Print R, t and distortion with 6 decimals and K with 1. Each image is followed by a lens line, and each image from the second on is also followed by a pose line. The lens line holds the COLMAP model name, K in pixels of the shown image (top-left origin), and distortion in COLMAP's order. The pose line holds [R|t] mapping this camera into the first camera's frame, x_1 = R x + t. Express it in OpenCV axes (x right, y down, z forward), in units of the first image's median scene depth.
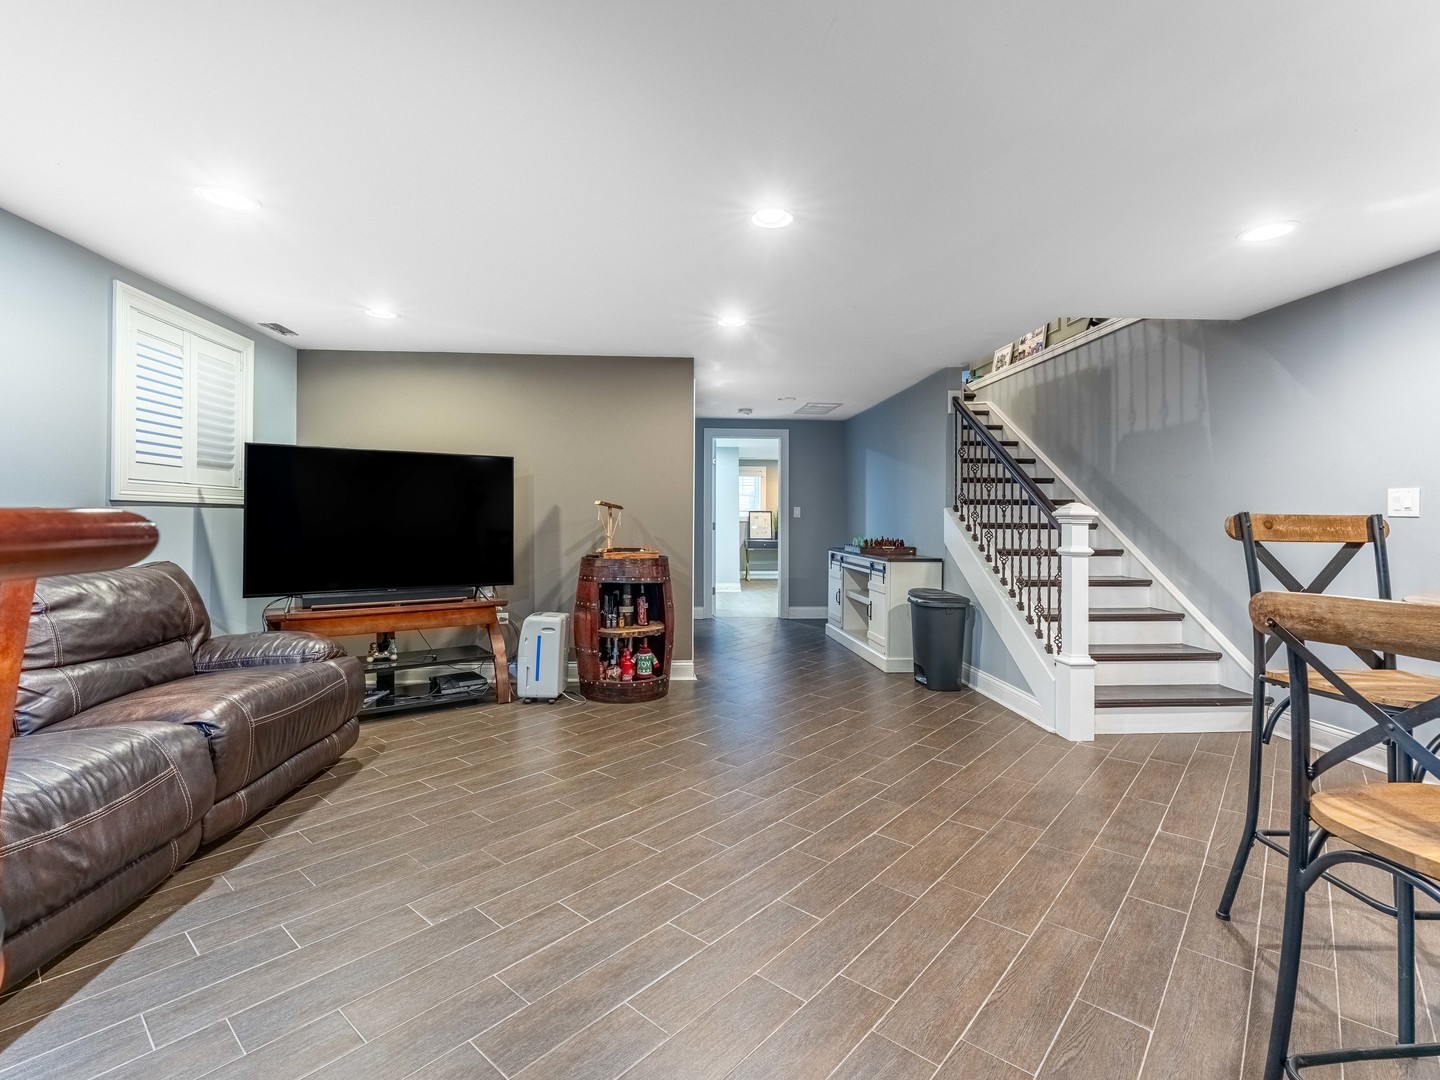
lens RADIAL K [[671.6, 0, 722.0], [0, 671.6, 531.3], [0, 0, 1]] dist [0.000228, -0.000412]
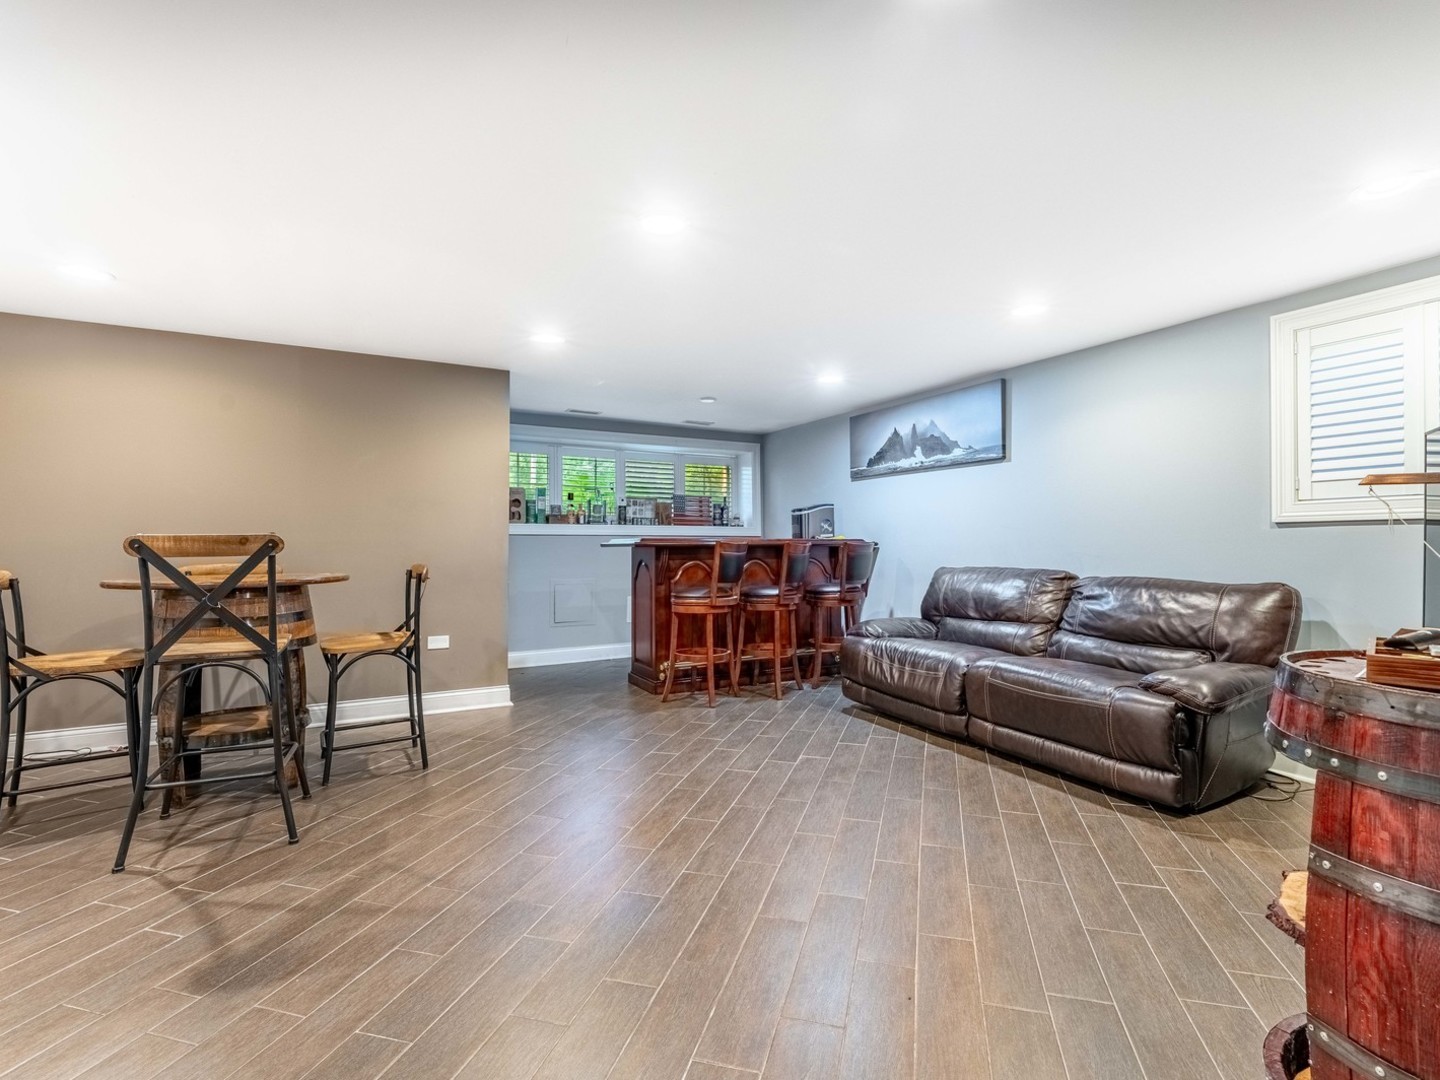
lens RADIAL K [[671.6, 0, 722.0], [0, 671.6, 531.3], [0, 0, 1]] dist [0.000228, -0.000412]
pose [[-0.917240, -0.009262, -0.398227, 0.422291], [-0.006285, 0.999942, -0.008780, -0.022297], [0.398285, -0.005550, -0.917245, 2.101415]]
